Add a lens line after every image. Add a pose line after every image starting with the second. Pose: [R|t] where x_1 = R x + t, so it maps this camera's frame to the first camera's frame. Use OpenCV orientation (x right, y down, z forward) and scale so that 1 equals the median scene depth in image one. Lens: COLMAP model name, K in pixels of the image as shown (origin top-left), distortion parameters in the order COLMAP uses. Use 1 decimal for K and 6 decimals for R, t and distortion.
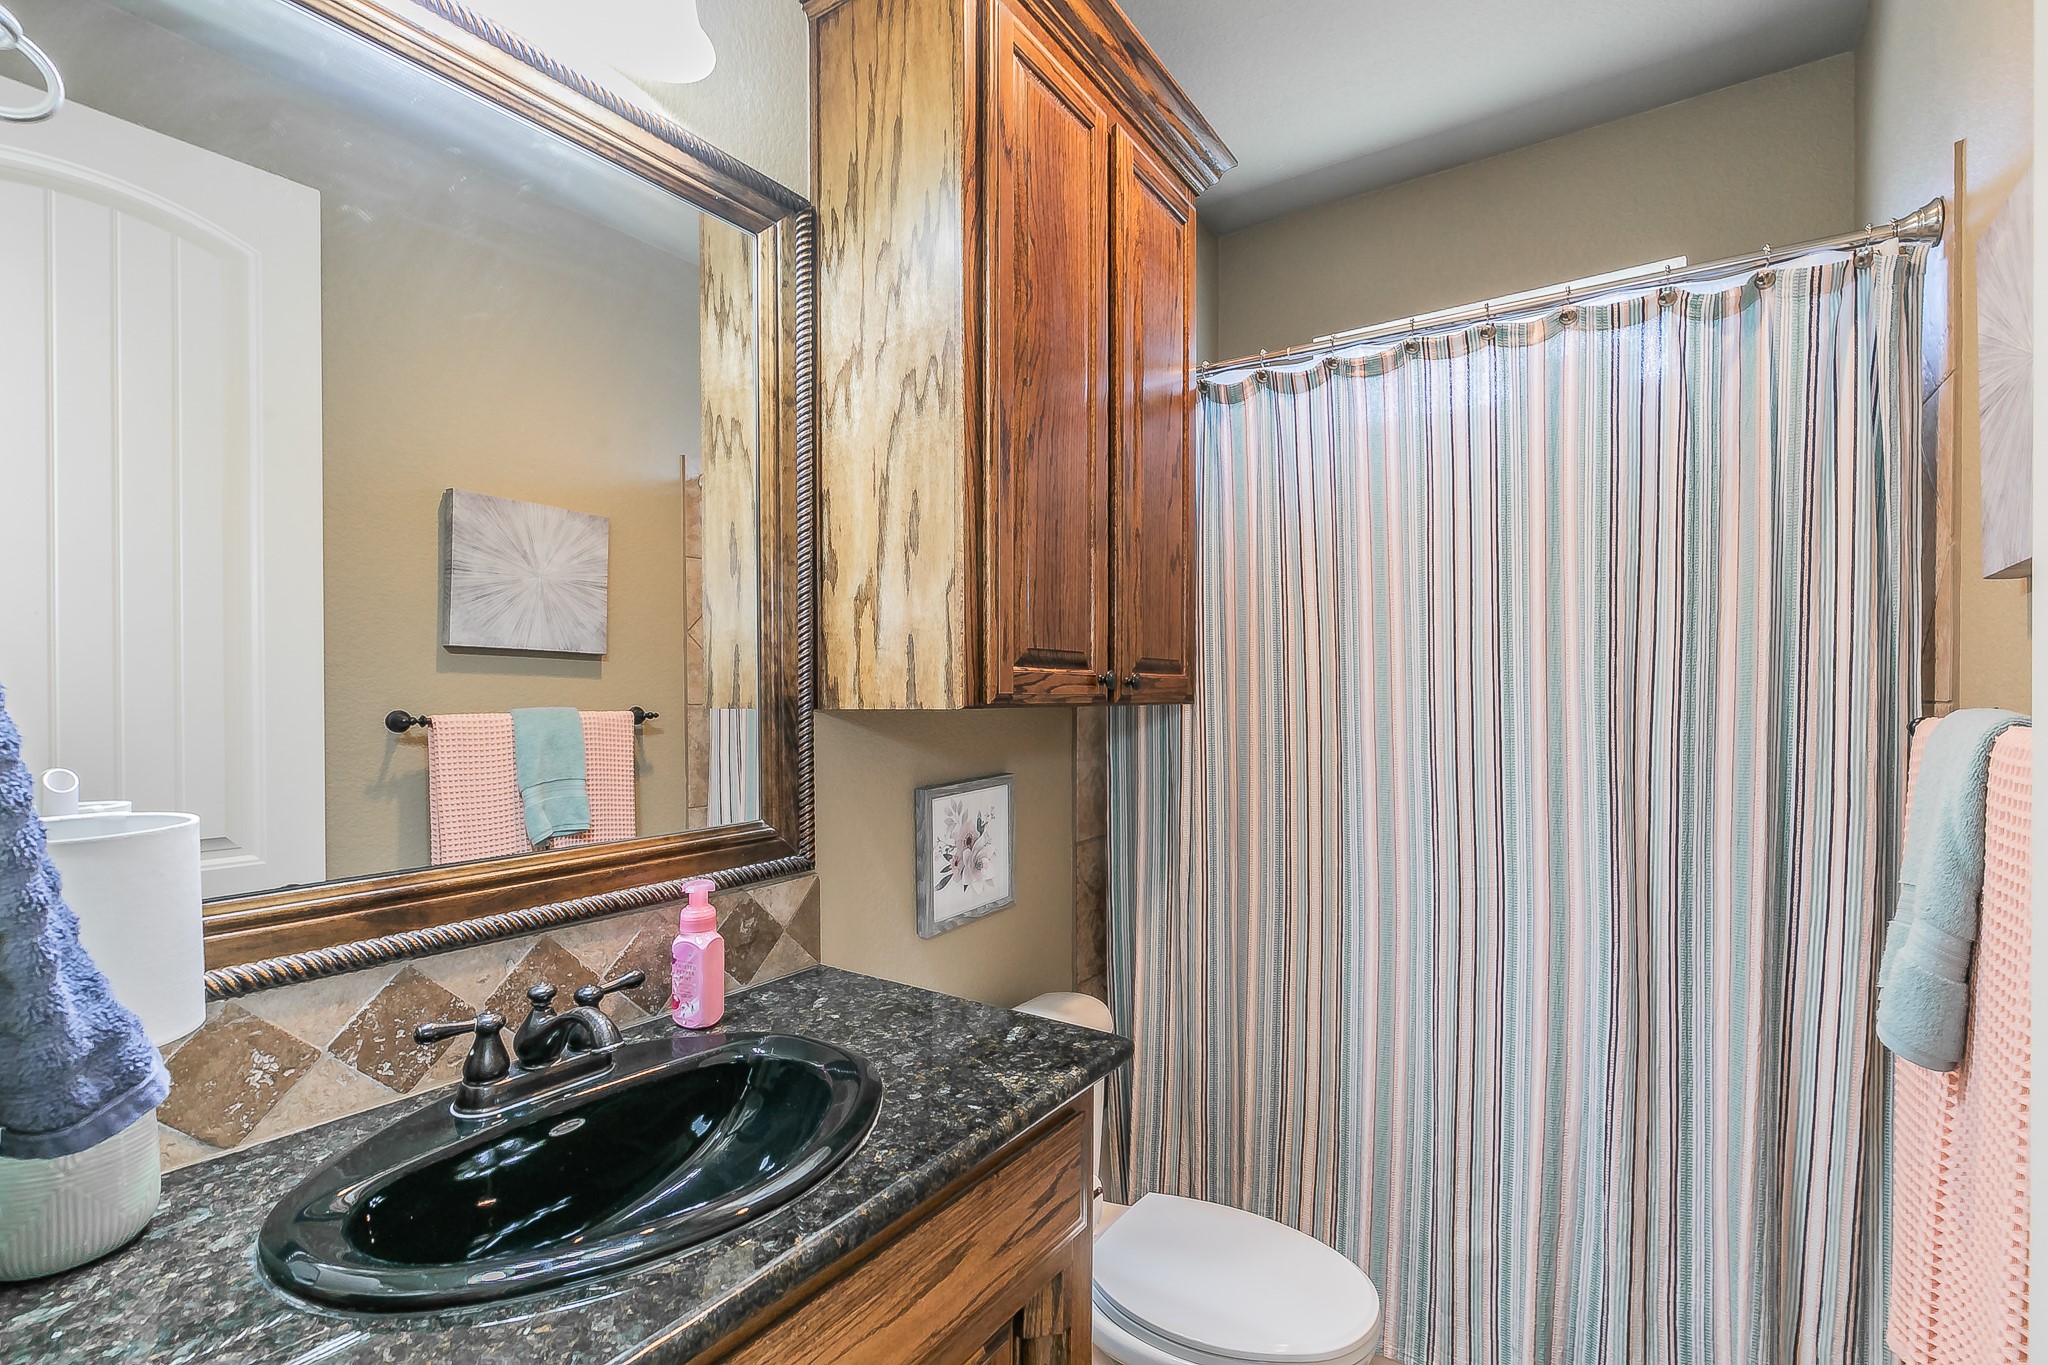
lens RADIAL K [[895.7, 0, 1024.0], [0, 895.7, 682.5], [0, 0, 1]] dist [-0.001342, -0.000249]
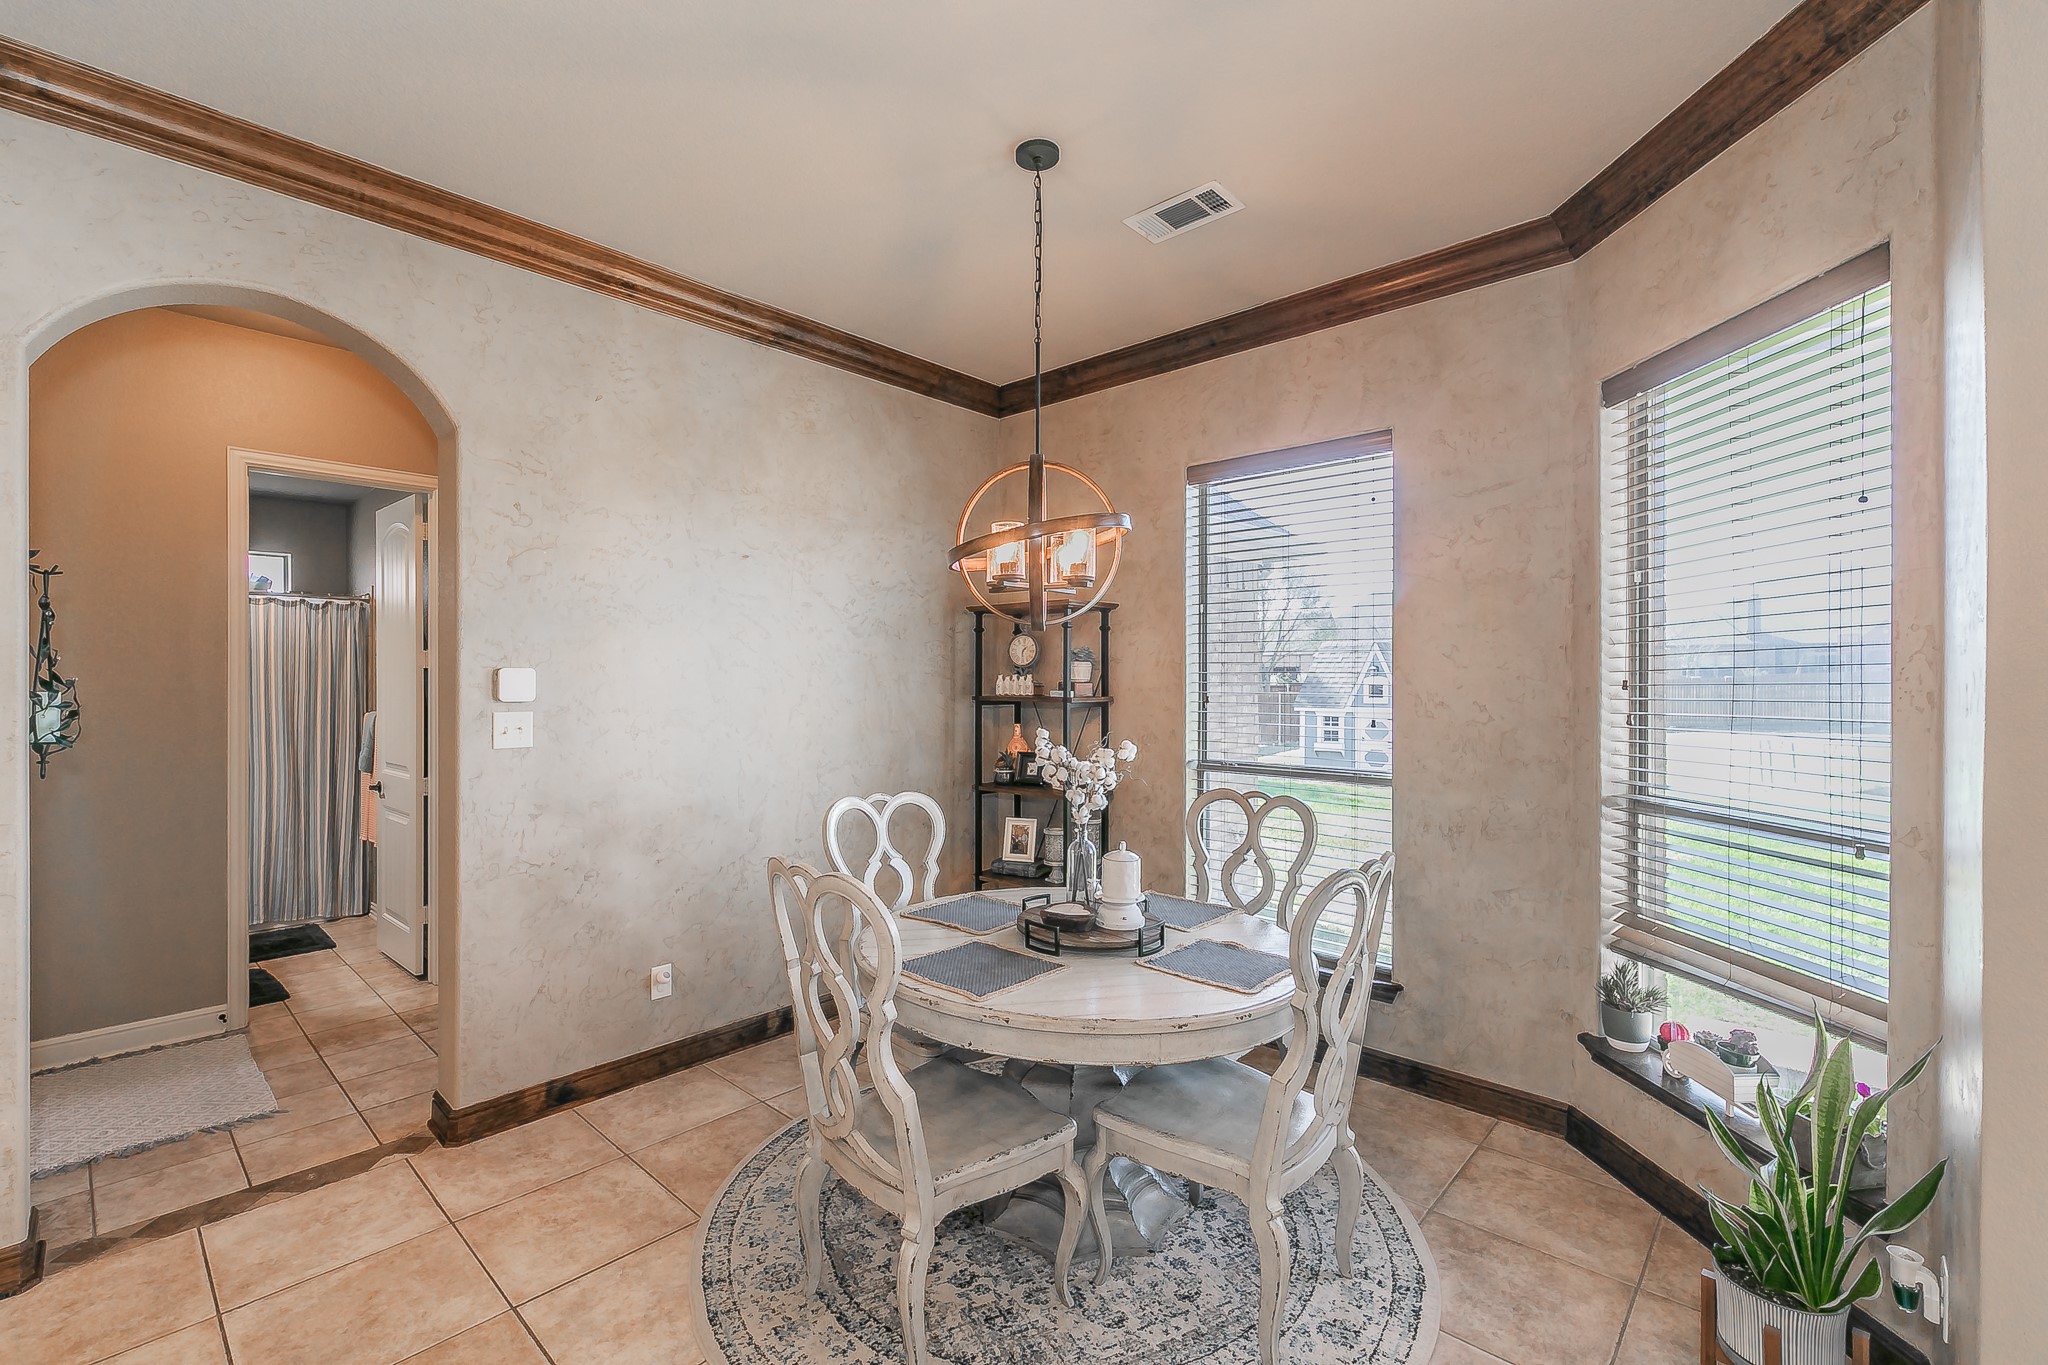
lens RADIAL K [[895.7, 0, 1024.0], [0, 895.7, 682.5], [0, 0, 1]] dist [-0.001342, -0.000249]
pose [[0.136484, 0.011576, 0.990575, -2.705011], [-0.002087, 0.999933, -0.011398, -0.072952], [-0.990640, -0.000512, 0.136499, -2.613991]]
